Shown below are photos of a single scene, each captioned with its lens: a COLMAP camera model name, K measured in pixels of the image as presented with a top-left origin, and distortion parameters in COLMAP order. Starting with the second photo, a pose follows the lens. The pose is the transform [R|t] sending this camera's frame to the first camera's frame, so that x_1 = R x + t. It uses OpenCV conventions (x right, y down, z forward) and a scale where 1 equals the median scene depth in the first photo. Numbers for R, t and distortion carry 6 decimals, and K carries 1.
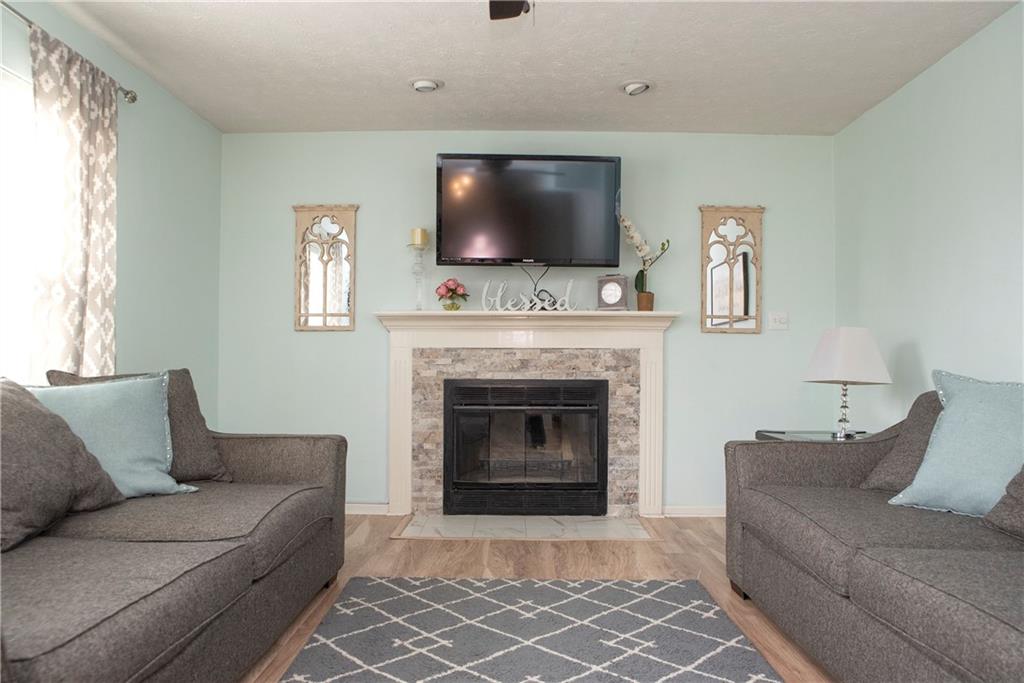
lens RADIAL K [[719.5, 0, 515.3], [0, 719.5, 348.3], [0, 0, 1]] dist [-0.102986, 0.079321]
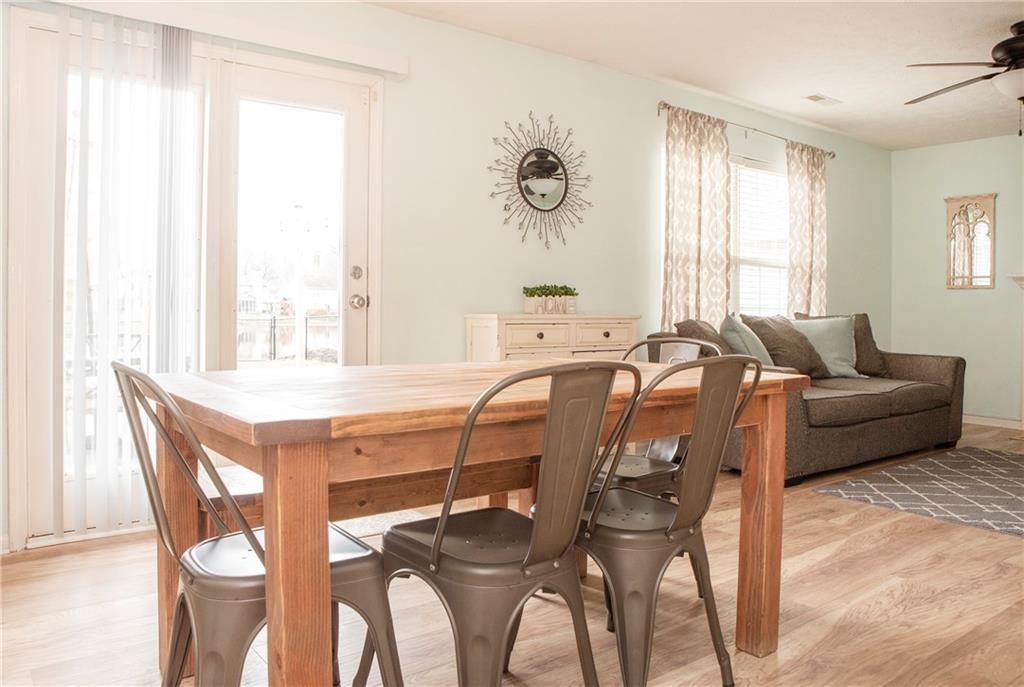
lens RADIAL K [[789.0, 0, 470.9], [0, 789.0, 292.6], [0, 0, 1]] dist [-0.136229, 0.081864]
pose [[0.594682, -0.002593, -0.803957, 0.470310], [-0.004051, 0.999972, -0.006222, -0.006042], [0.803951, 0.006957, 0.594655, -0.901826]]
